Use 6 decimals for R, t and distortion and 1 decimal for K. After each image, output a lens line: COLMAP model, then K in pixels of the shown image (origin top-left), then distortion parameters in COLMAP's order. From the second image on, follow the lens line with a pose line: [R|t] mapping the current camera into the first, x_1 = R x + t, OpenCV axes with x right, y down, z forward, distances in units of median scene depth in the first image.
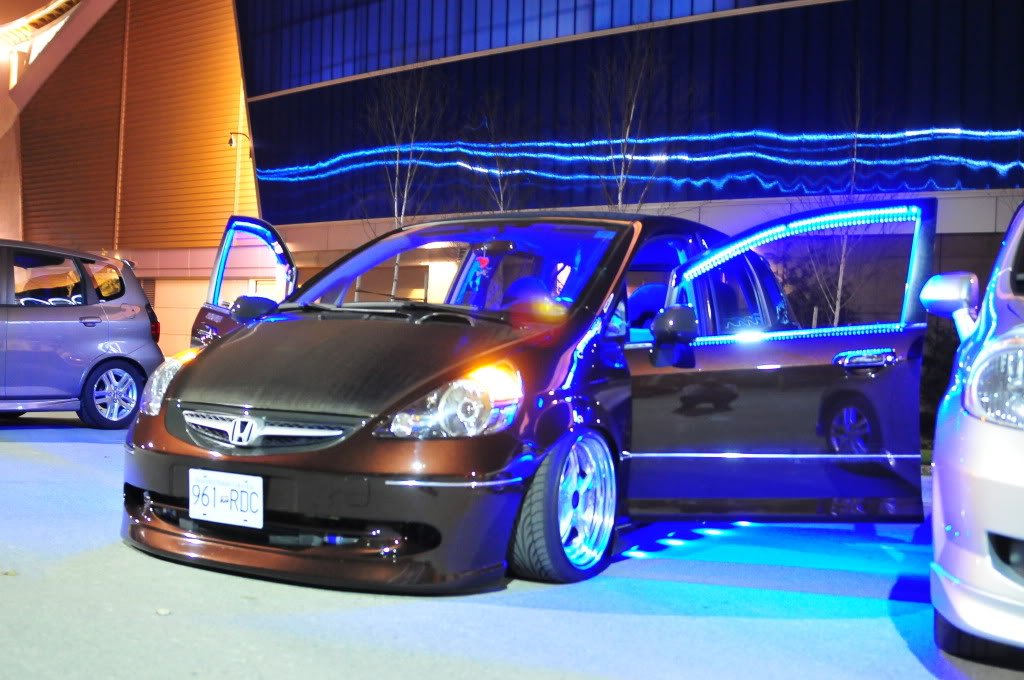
lens RADIAL K [[1165.4, 0, 512.0], [0, 1165.4, 340.0], [0, 0, 1]] dist [-0.018380, -0.018139]
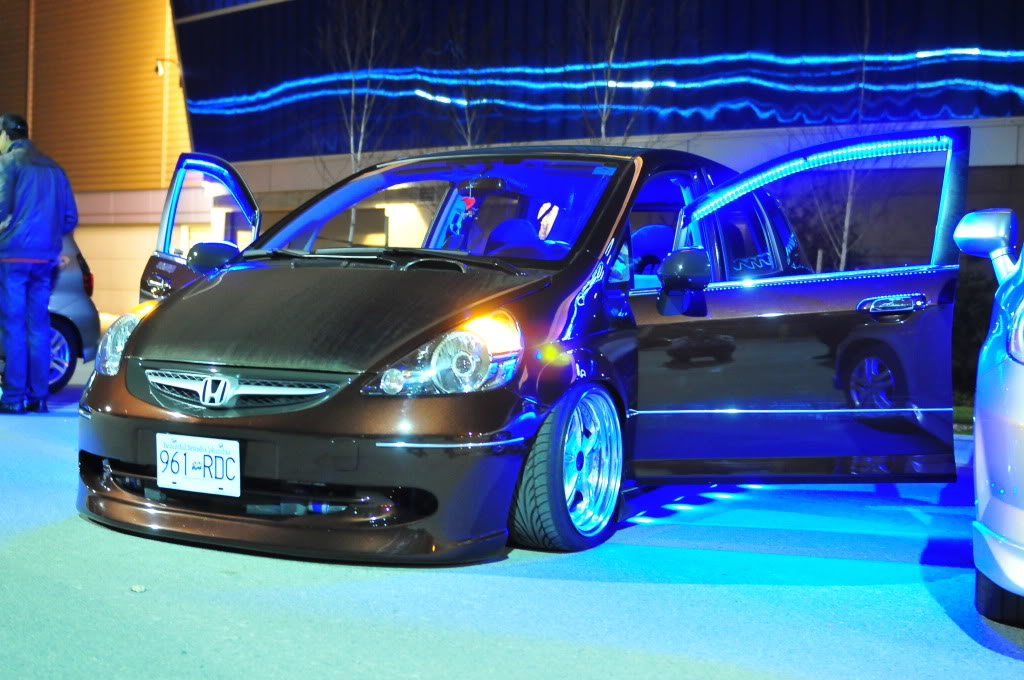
lens RADIAL K [[1302.1, 0, 512.0], [0, 1302.1, 340.0], [0, 0, 1]] dist [0.002224, -0.002389]
pose [[0.999558, -0.011730, 0.027327, -0.022447], [0.010688, 0.999221, 0.037979, 0.002092], [-0.027752, -0.037670, 0.998905, -0.016345]]
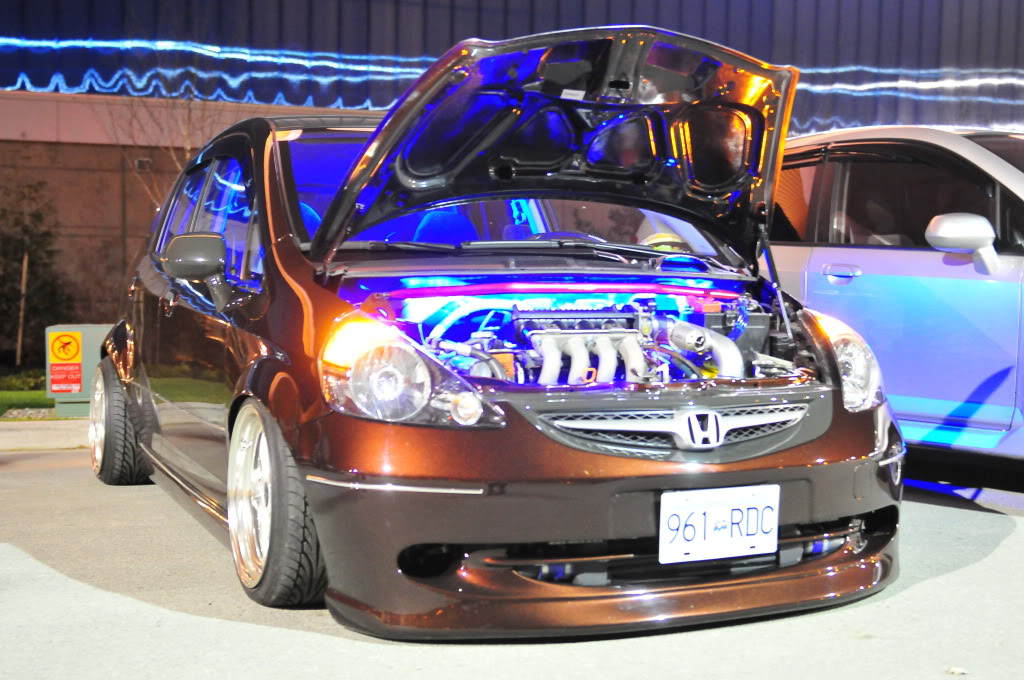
lens RADIAL K [[1302.1, 0, 512.0], [0, 1302.1, 340.0], [0, 0, 1]] dist [0.002224, -0.002389]
pose [[0.575255, -0.072669, 0.814740, -0.789764], [0.021670, 0.997050, 0.073630, -0.031412], [-0.817687, -0.024701, 0.575133, 0.529372]]
